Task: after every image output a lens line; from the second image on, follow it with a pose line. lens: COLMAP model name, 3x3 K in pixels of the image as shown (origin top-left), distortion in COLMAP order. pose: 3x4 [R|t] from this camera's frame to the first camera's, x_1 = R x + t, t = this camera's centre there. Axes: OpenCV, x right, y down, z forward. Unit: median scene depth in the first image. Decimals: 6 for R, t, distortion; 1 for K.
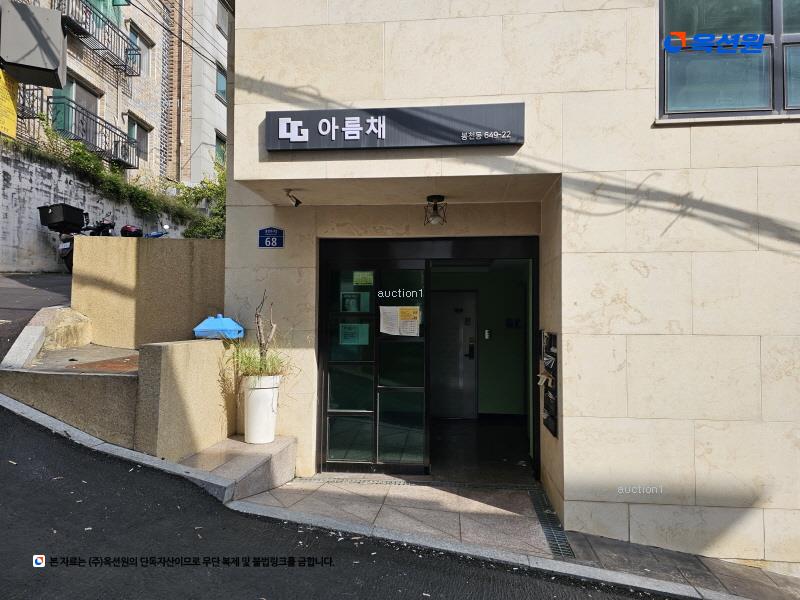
lens RADIAL K [[528.1, 0, 390.9], [0, 528.1, 309.7], [0, 0, 1]] dist [0.063938, -0.056912]
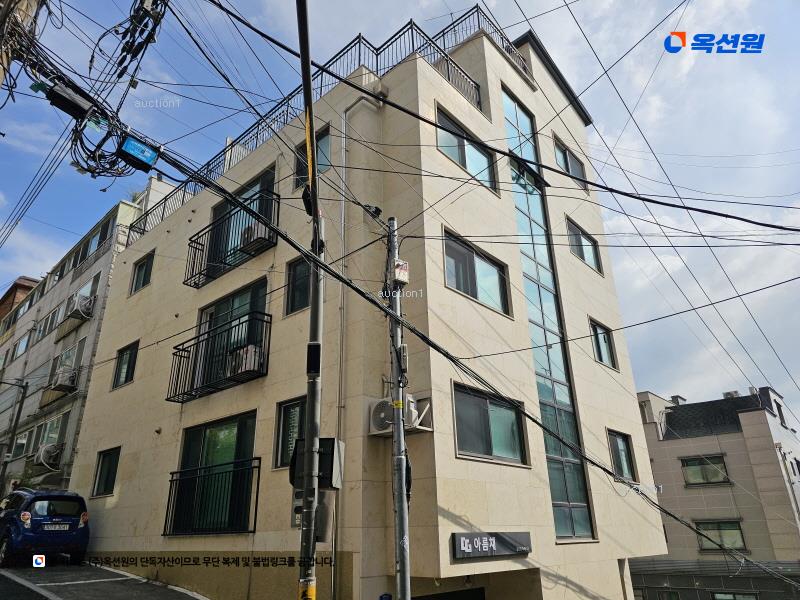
lens RADIAL K [[528.1, 0, 390.9], [0, 528.1, 309.7], [0, 0, 1]] dist [0.063938, -0.056912]
pose [[0.597564, 0.294562, 0.745755, -1.907260], [-0.001290, 0.930428, -0.366471, -0.426903], [-0.801821, 0.218028, 0.556370, 0.068212]]
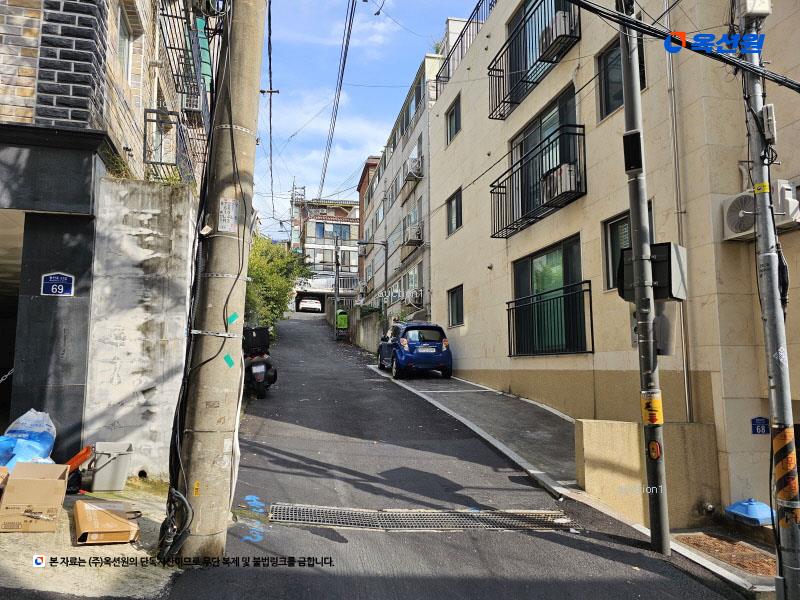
lens RADIAL K [[528.1, 0, 390.9], [0, 528.1, 309.7], [0, 0, 1]] dist [0.063938, -0.056912]
pose [[0.951561, 0.029479, 0.306042, -1.796133], [-0.003562, 0.996383, -0.084900, -0.374141], [-0.307438, 0.079697, 0.948225, 0.122523]]
